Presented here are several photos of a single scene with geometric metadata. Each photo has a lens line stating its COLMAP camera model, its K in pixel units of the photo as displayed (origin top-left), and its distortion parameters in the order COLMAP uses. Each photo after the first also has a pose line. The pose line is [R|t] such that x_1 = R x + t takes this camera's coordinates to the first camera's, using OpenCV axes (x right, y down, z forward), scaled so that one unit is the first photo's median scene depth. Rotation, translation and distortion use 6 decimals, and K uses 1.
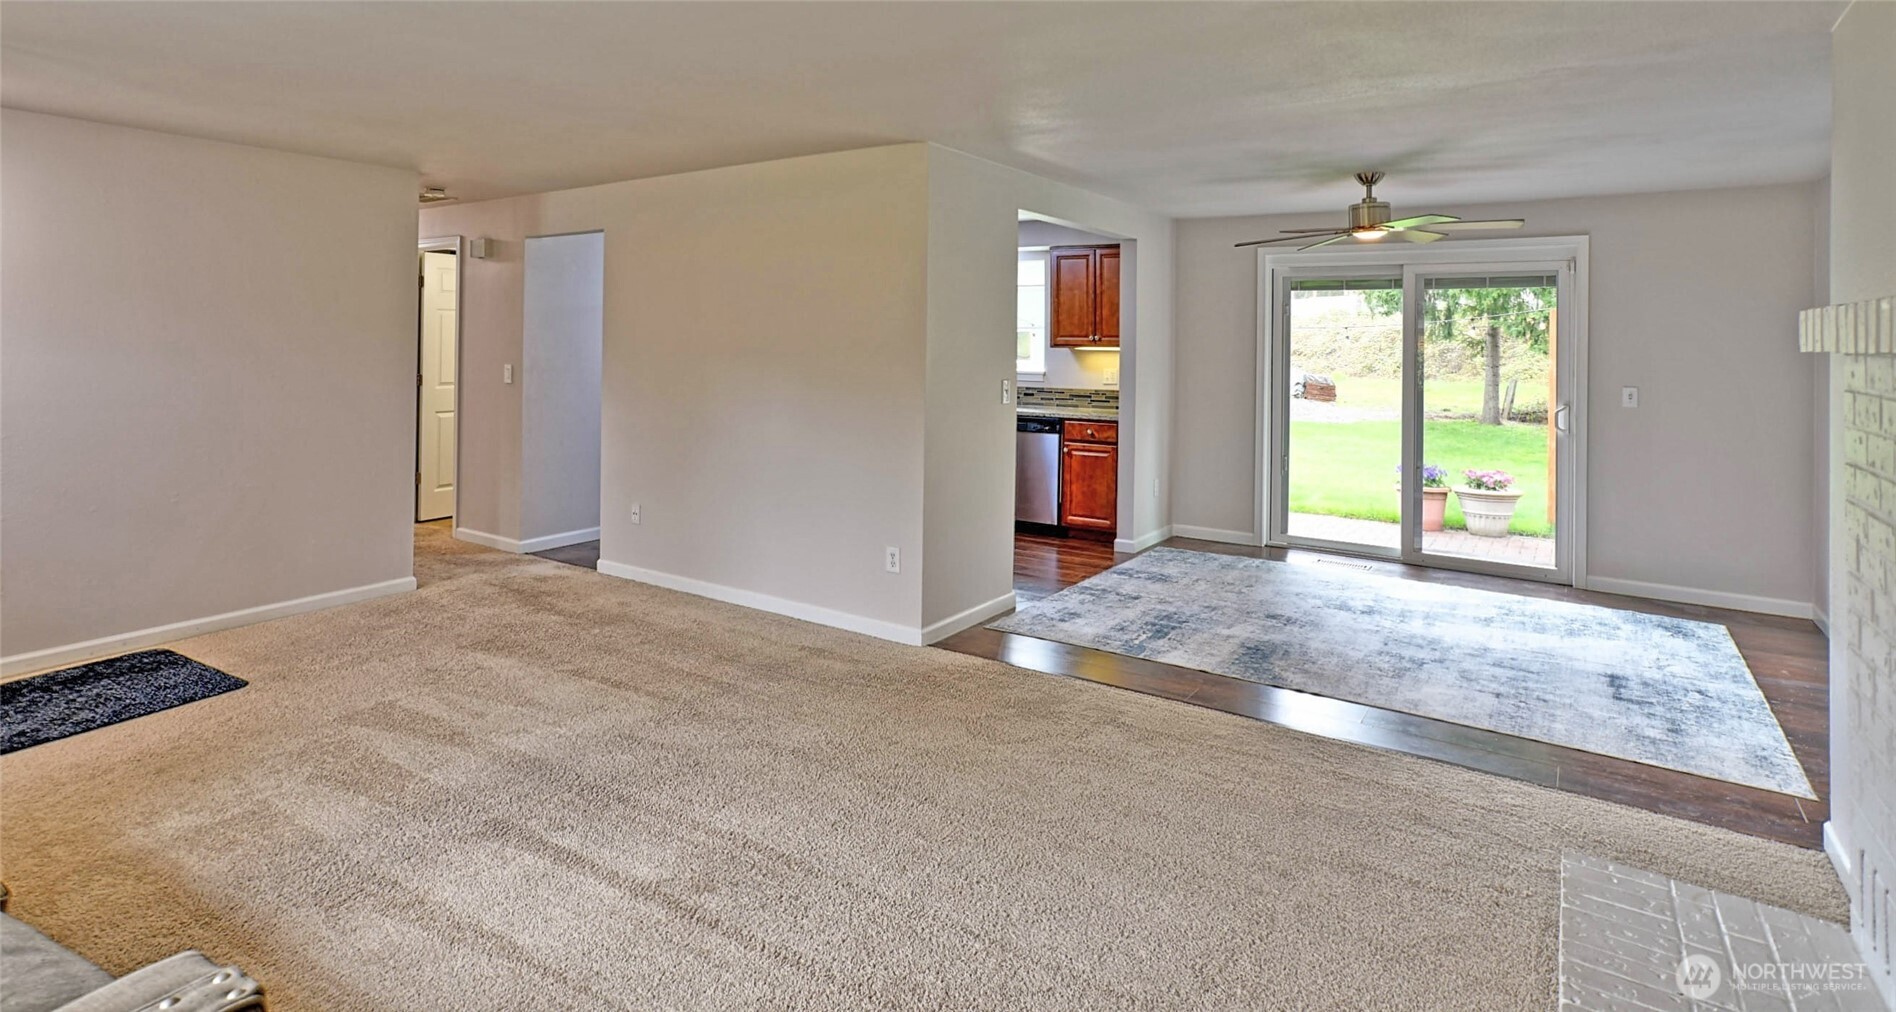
lens RADIAL K [[970.8, 0, 920.1], [0, 970.8, 374.8], [0, 0, 1]] dist [0.000822, 0.000416]
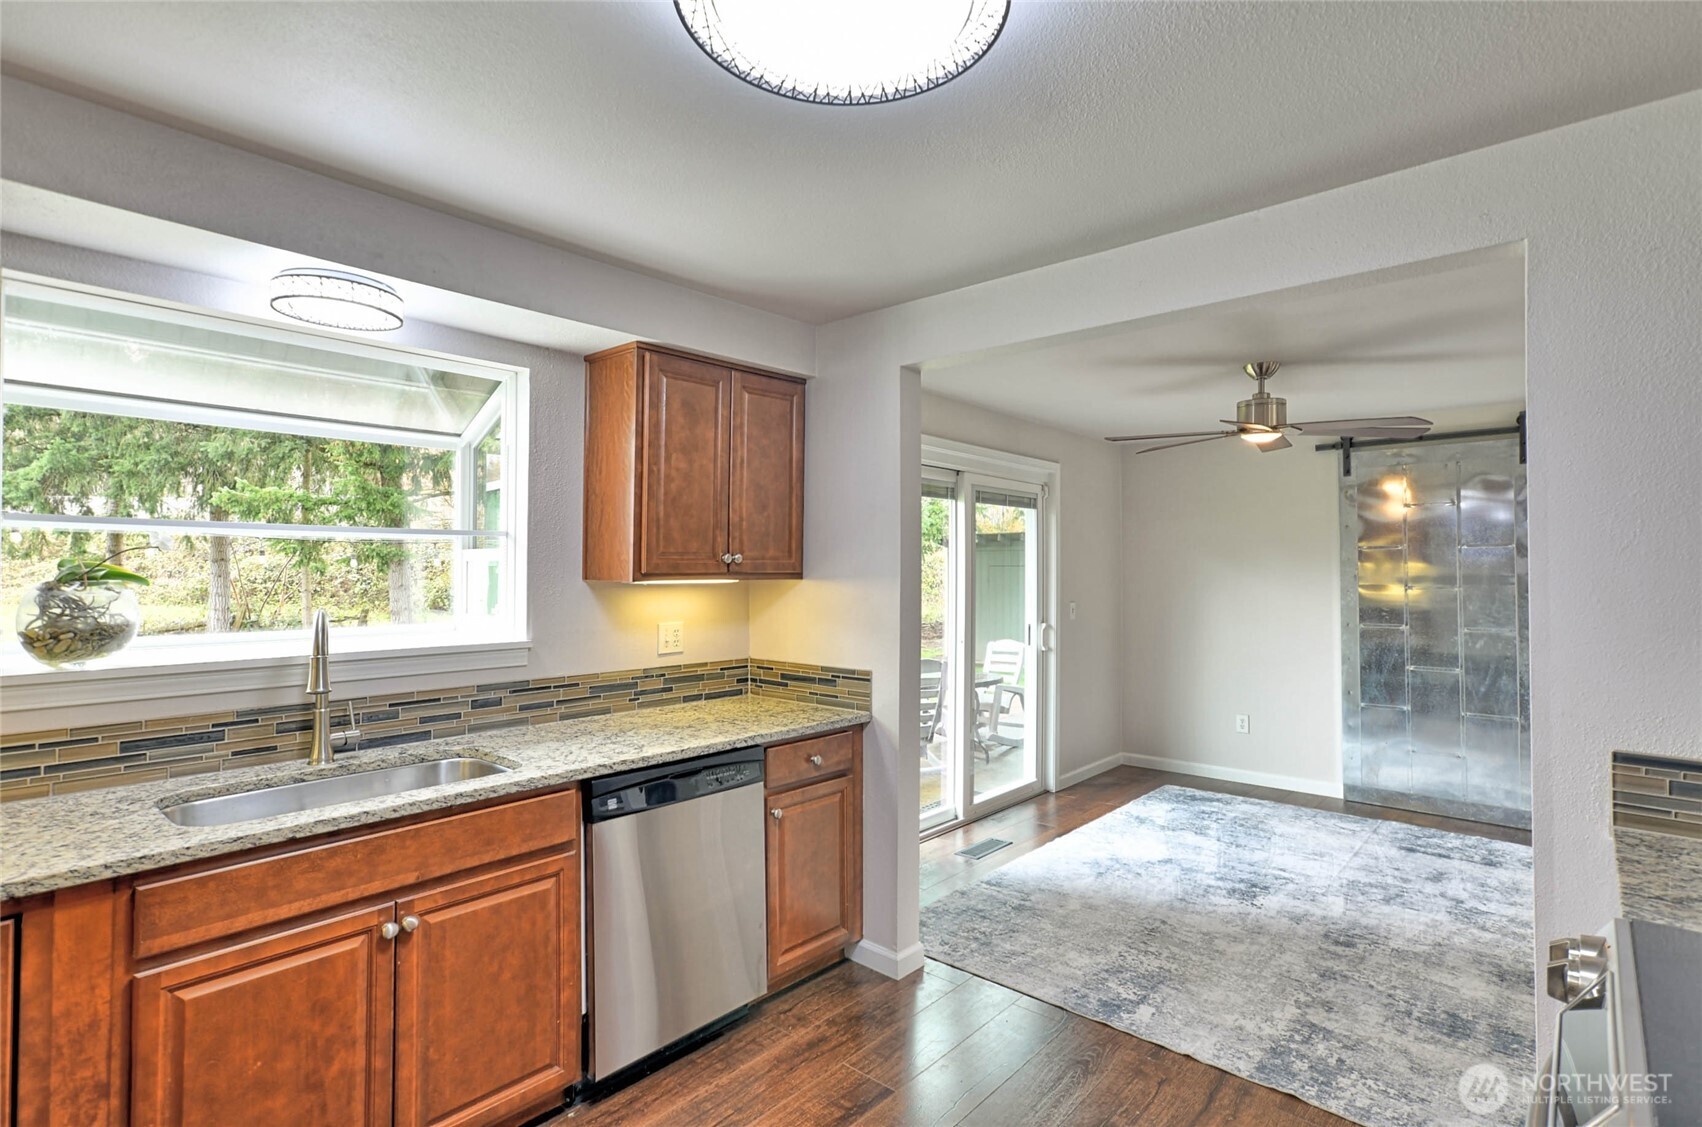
lens RADIAL K [[821.4, 0, 851.2], [0, 821.4, 553.6], [0, 0, 1]] dist [-0.028188, 0.028791]
pose [[0.131904, 0.007688, 0.991233, -0.218048], [0.029951, 0.999482, -0.011737, -0.035467], [-0.990810, 0.031237, 0.131605, 0.930454]]
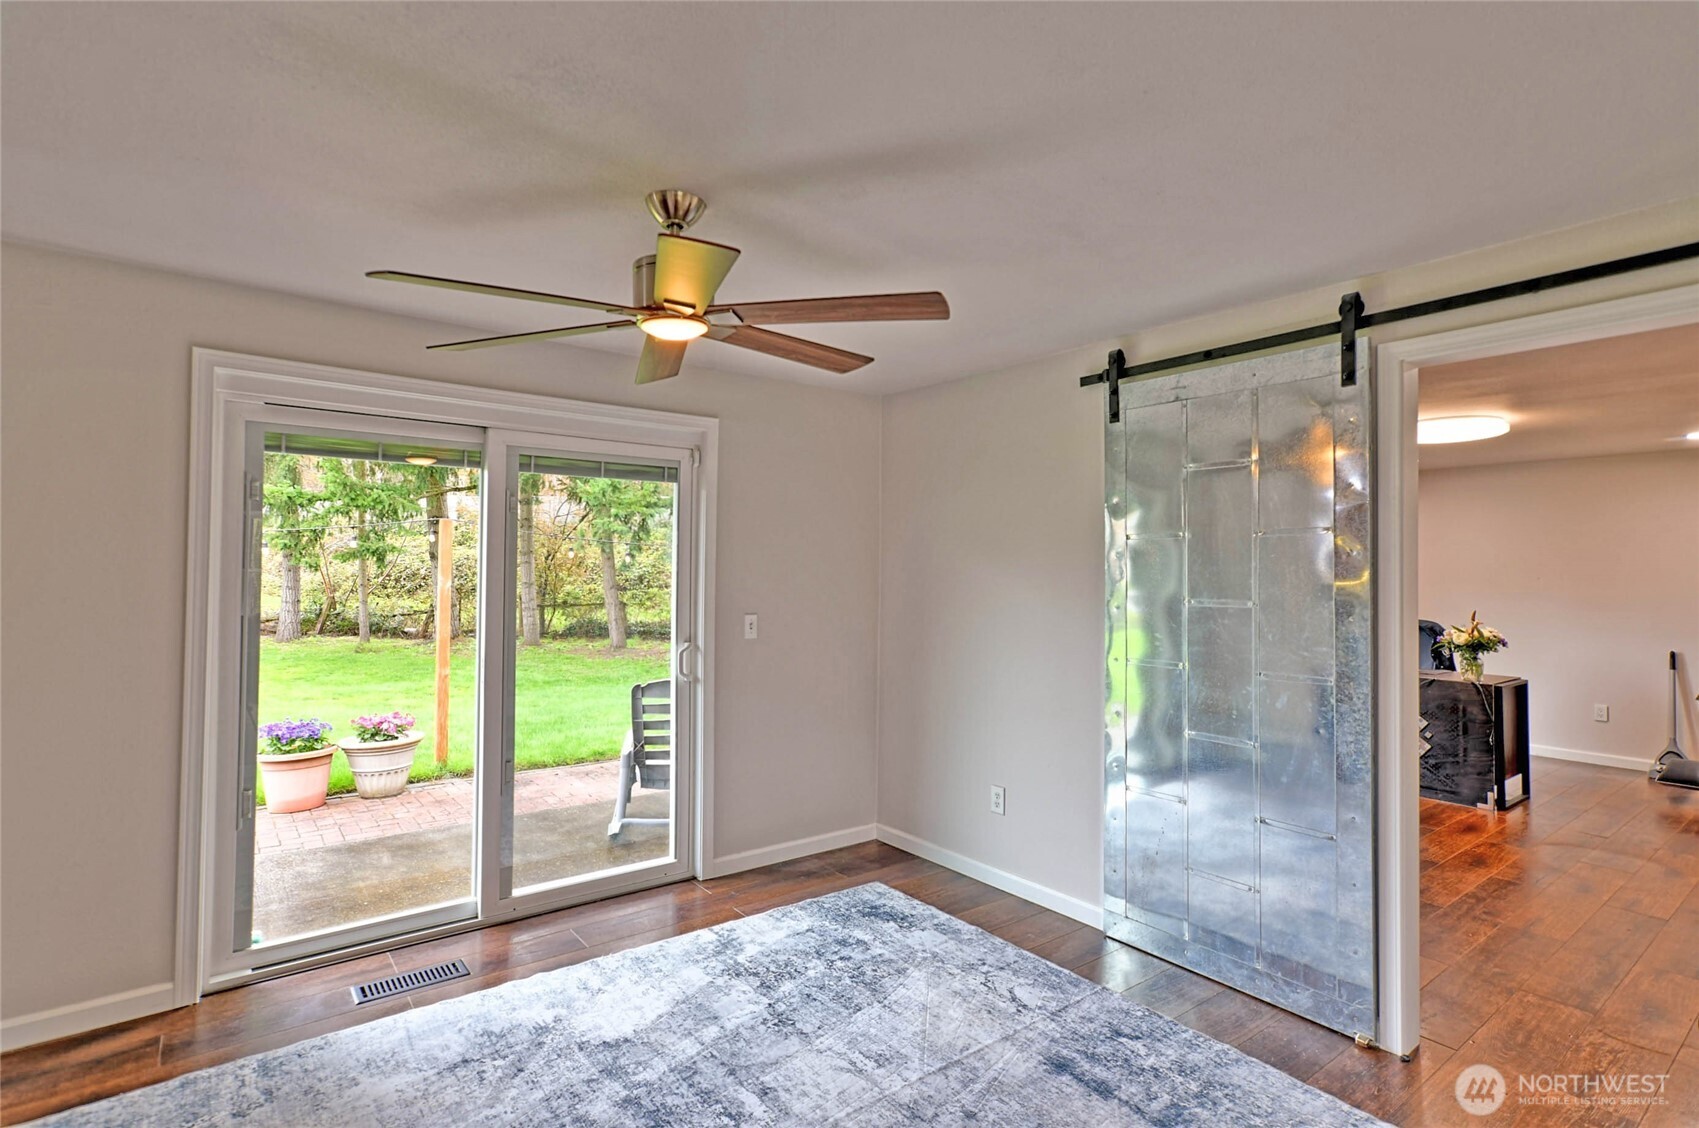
lens RADIAL K [[817.9, 0, 849.5], [0, 817.9, 564.0], [0, 0, 1]] dist [-0.030184, 0.027575]
pose [[0.311601, 0.001909, 0.950211, 0.084279], [0.020723, 0.999746, -0.008804, -0.019690], [-0.949987, 0.022434, 0.311483, 0.583429]]
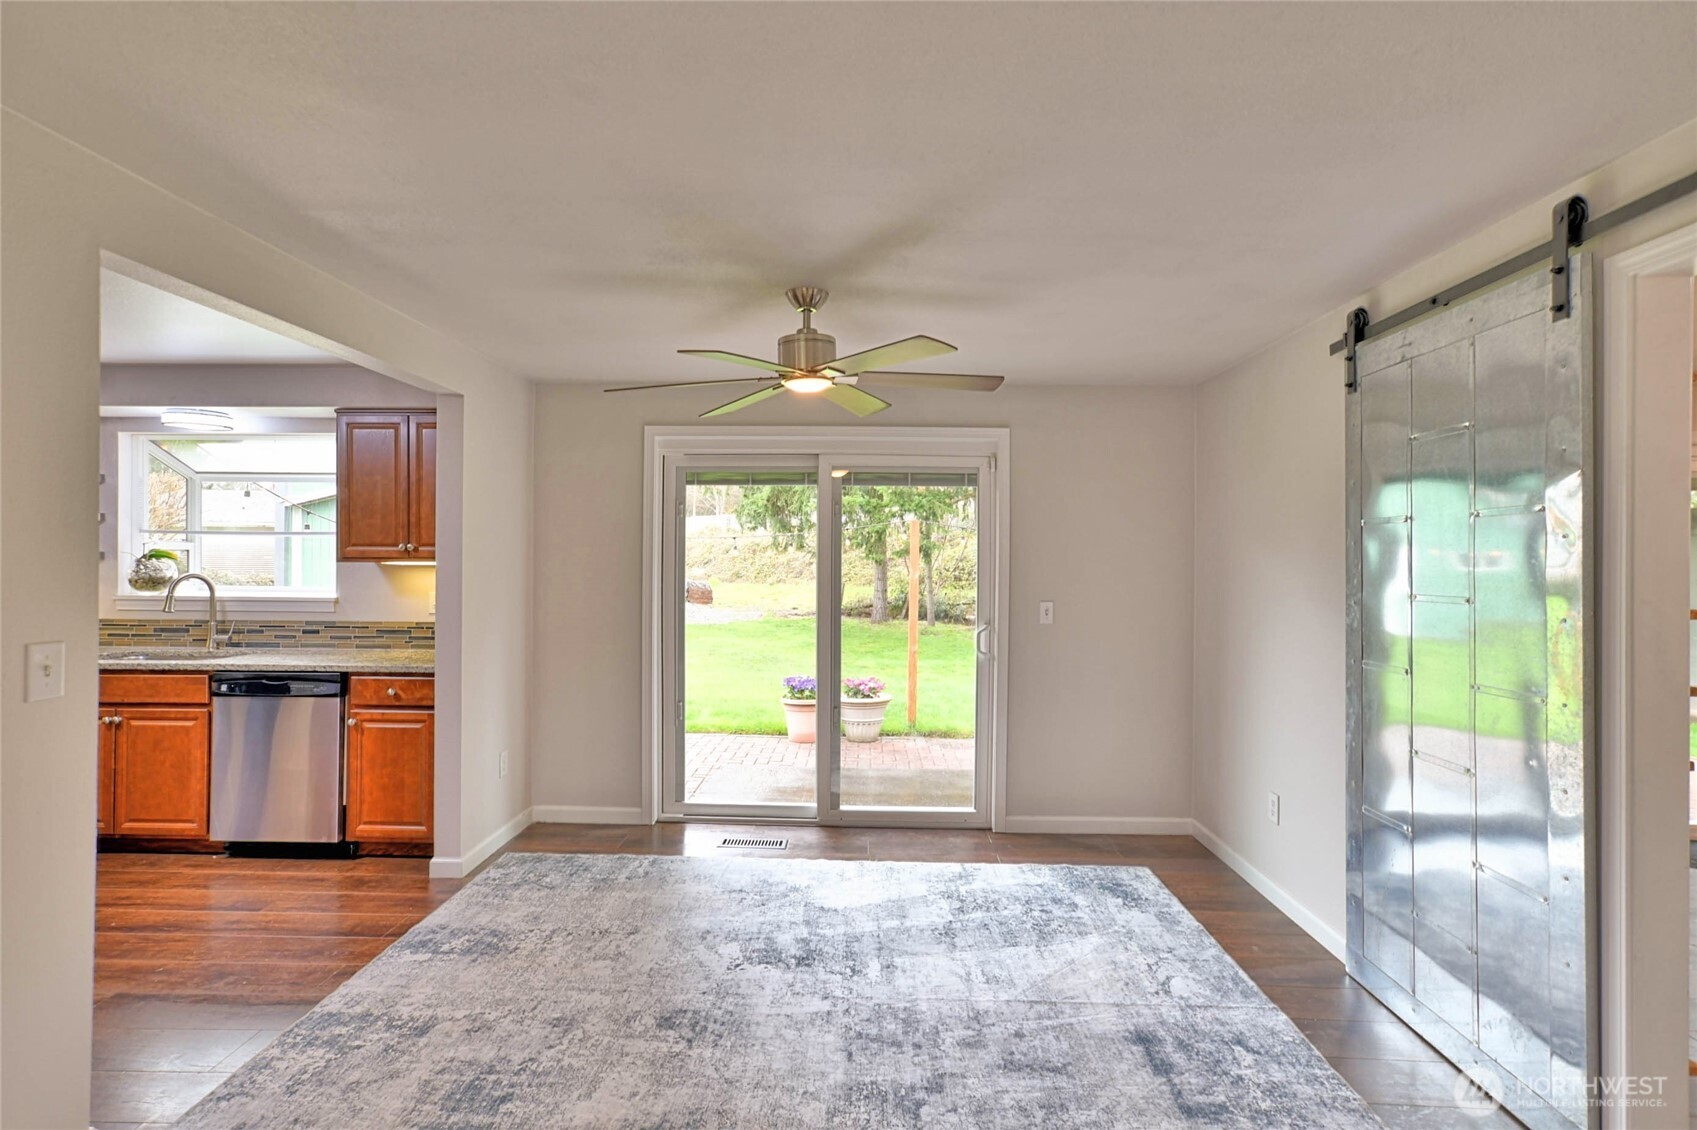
lens RADIAL K [[819.0, 0, 848.7], [0, 819.0, 555.1], [0, 0, 1]] dist [-0.028188, 0.028791]
pose [[0.840039, 0.000649, 0.542525, 0.136729], [0.016783, 0.999490, -0.027183, -0.012564], [-0.542266, 0.031940, 0.839600, 0.379248]]
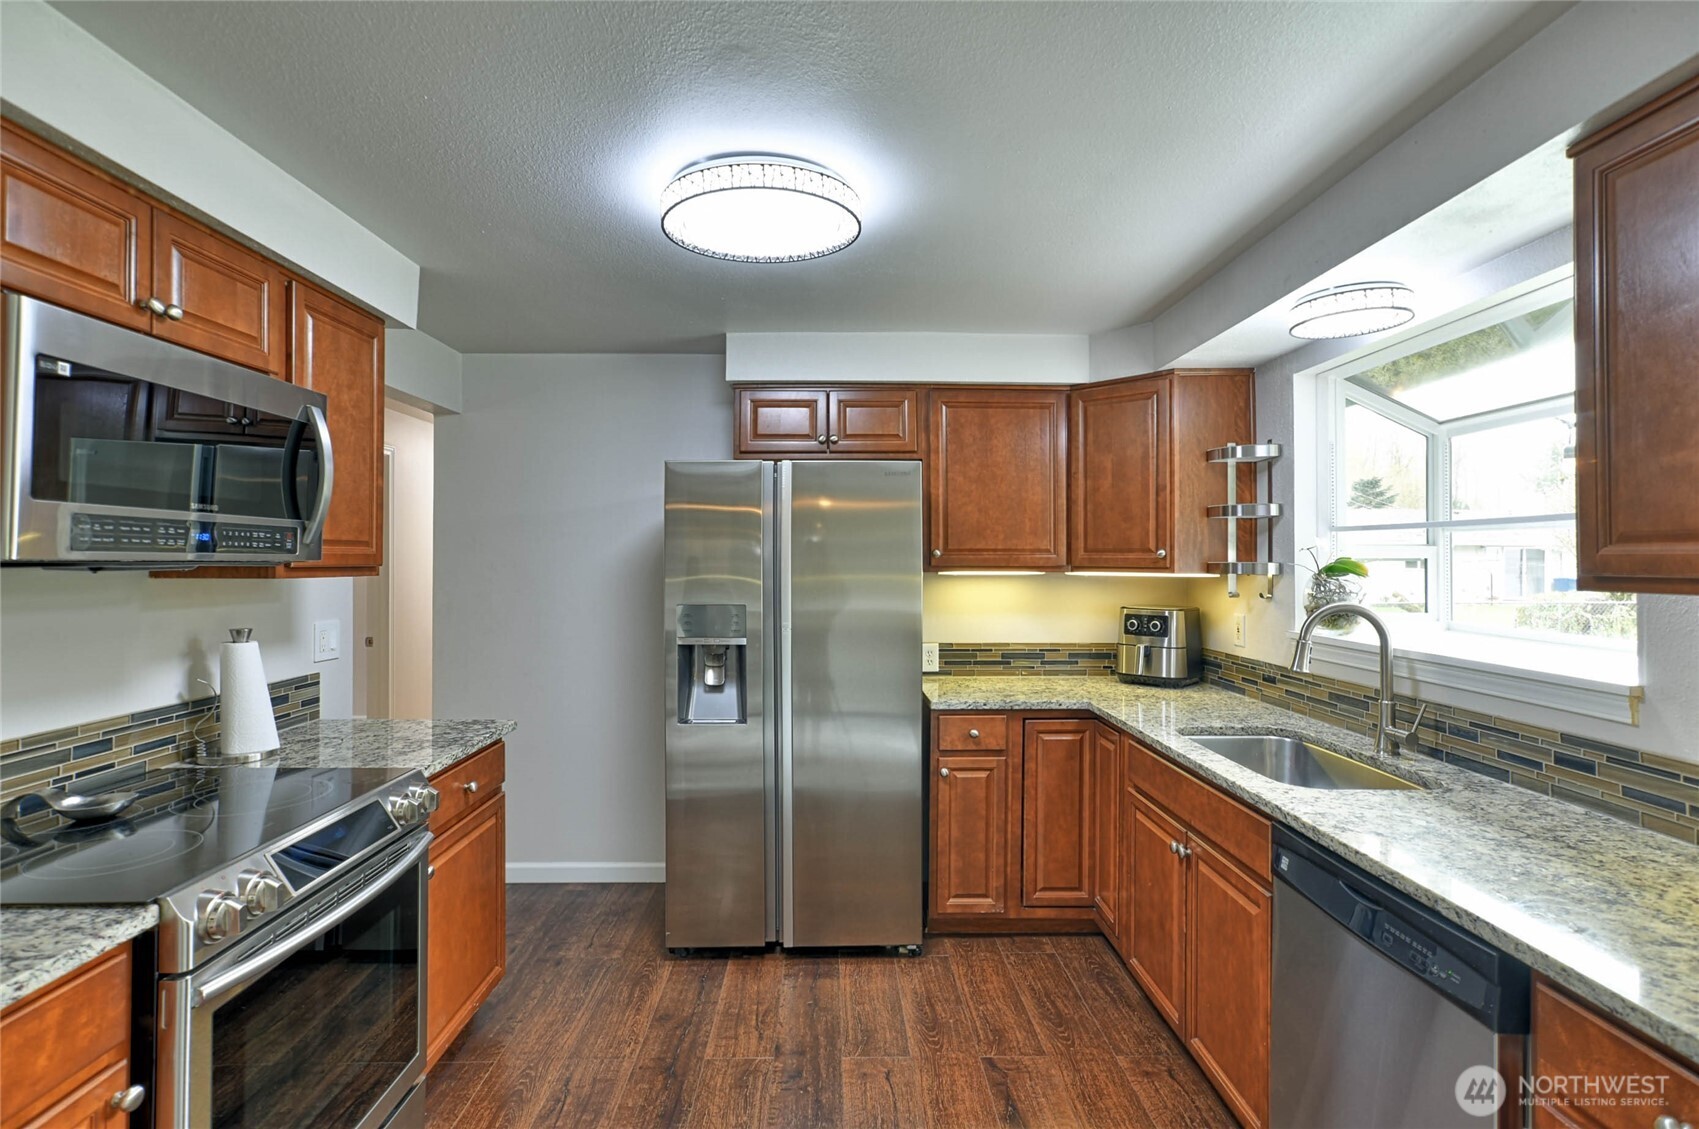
lens RADIAL K [[846.3, 0, 847.1], [0, 846.3, 555.1], [0, 0, 1]] dist [-0.033474, 0.043138]
pose [[0.576769, -0.014775, -0.816774, 0.213953], [-0.021656, 0.999208, -0.033368, -0.027612], [0.816620, 0.036933, 0.575992, 0.807288]]
